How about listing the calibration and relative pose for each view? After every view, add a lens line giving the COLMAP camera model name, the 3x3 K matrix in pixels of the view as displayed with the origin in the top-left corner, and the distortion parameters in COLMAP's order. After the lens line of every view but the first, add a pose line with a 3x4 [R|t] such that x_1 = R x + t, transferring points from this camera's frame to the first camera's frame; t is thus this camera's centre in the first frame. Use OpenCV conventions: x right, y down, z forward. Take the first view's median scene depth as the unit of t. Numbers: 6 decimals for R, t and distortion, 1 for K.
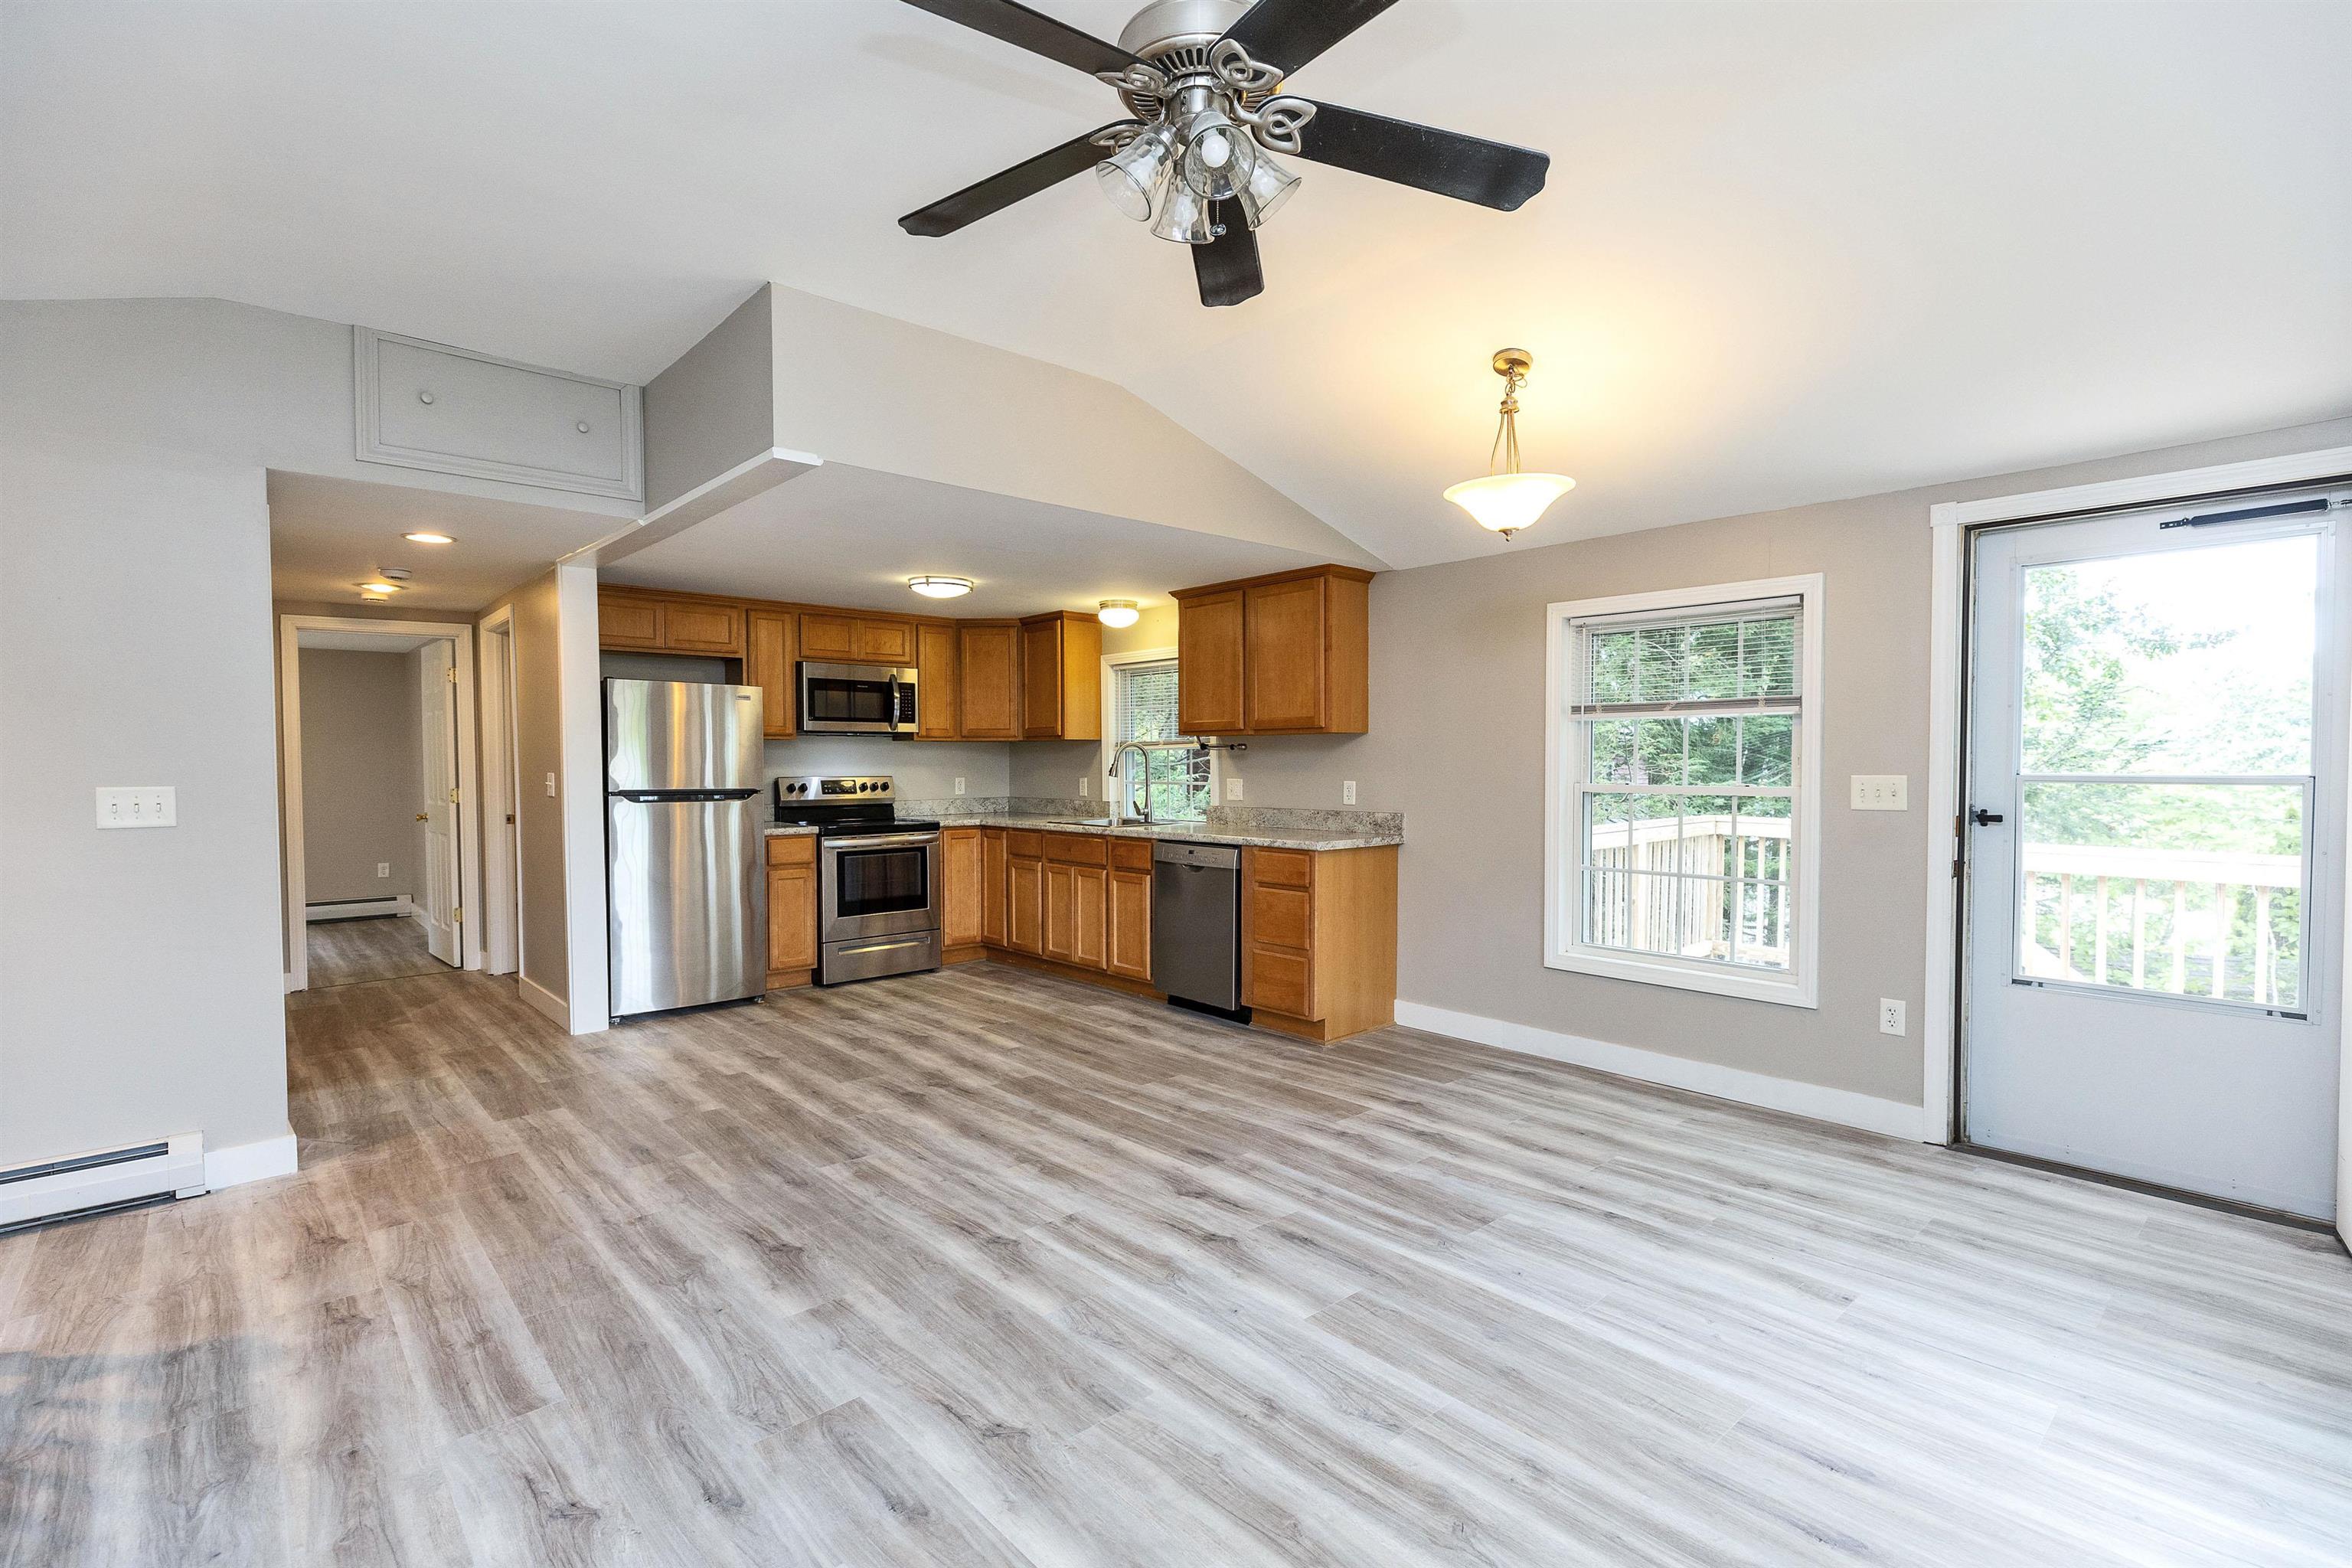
lens RADIAL K [[1093.3, 0, 1165.4], [0, 1093.3, 786.8], [0, 0, 1]] dist [0.004177, 0.000129]
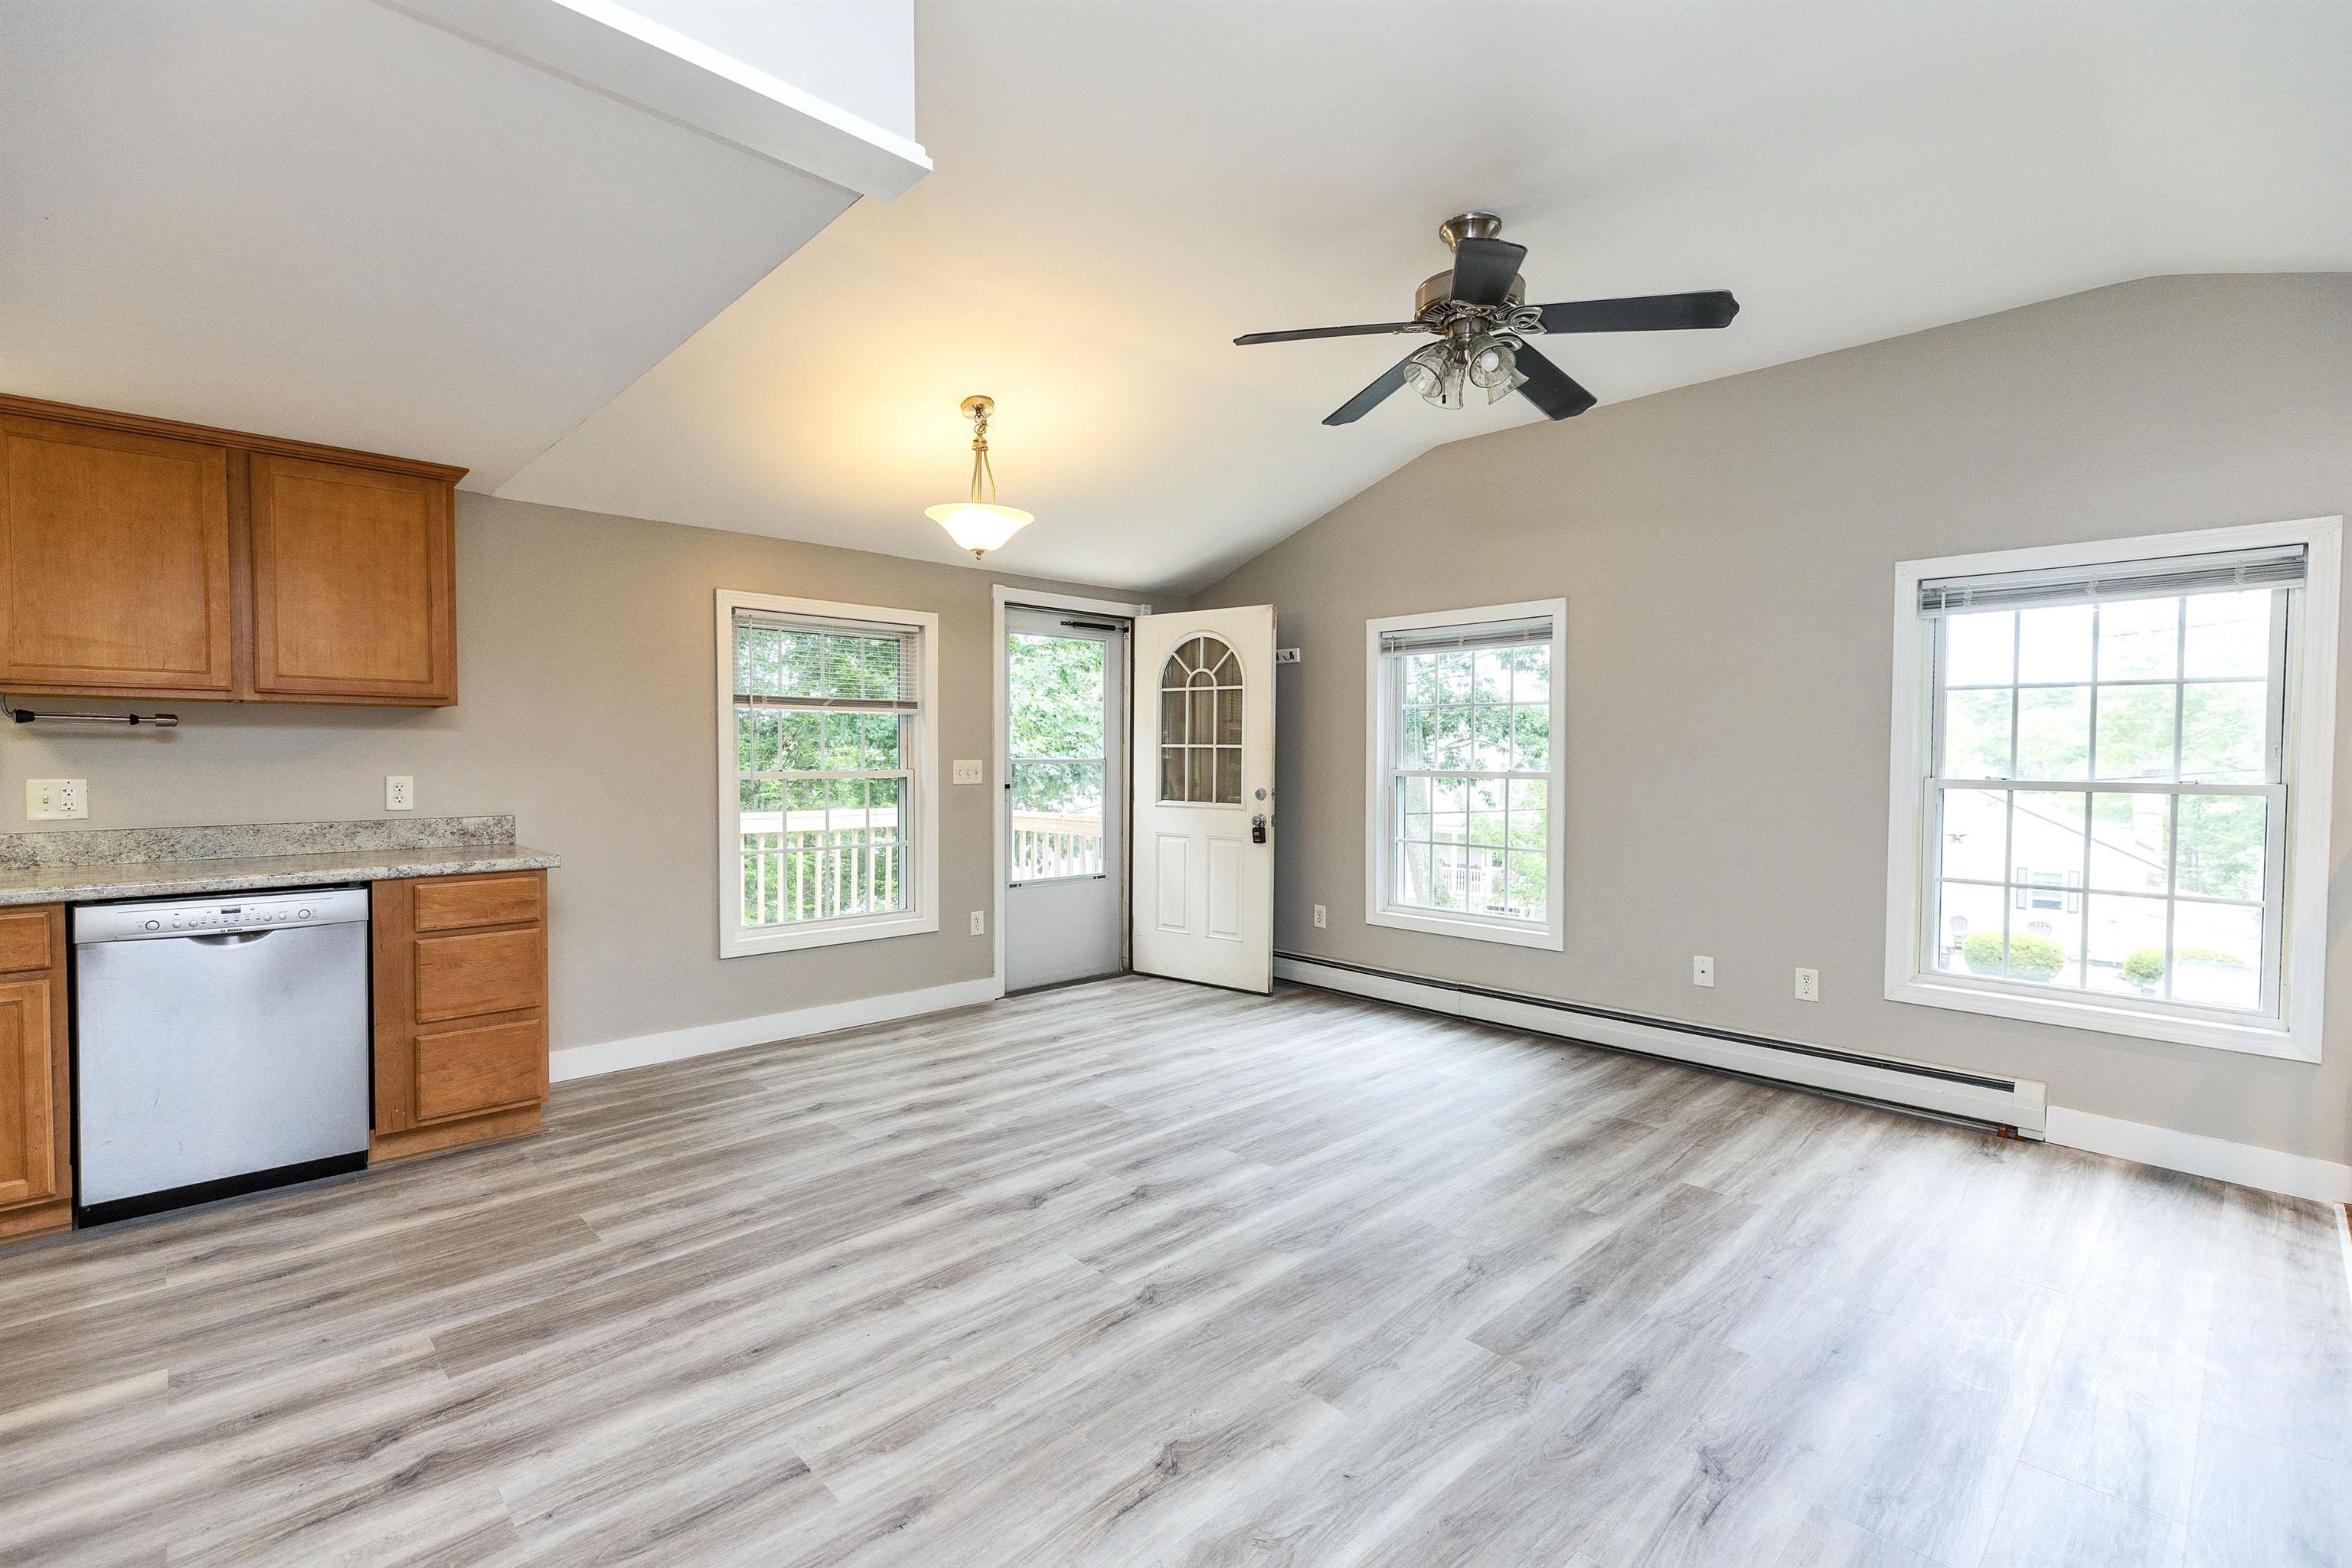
lens RADIAL K [[1048.0, 0, 1186.8], [0, 1048.0, 781.1], [0, 0, 1]] dist [0.005725, -0.002162]
pose [[-0.048258, -0.023682, 0.998554, -0.801884], [0.021908, 0.999453, 0.024762, -0.011528], [-0.998595, 0.023071, -0.047713, 0.821527]]
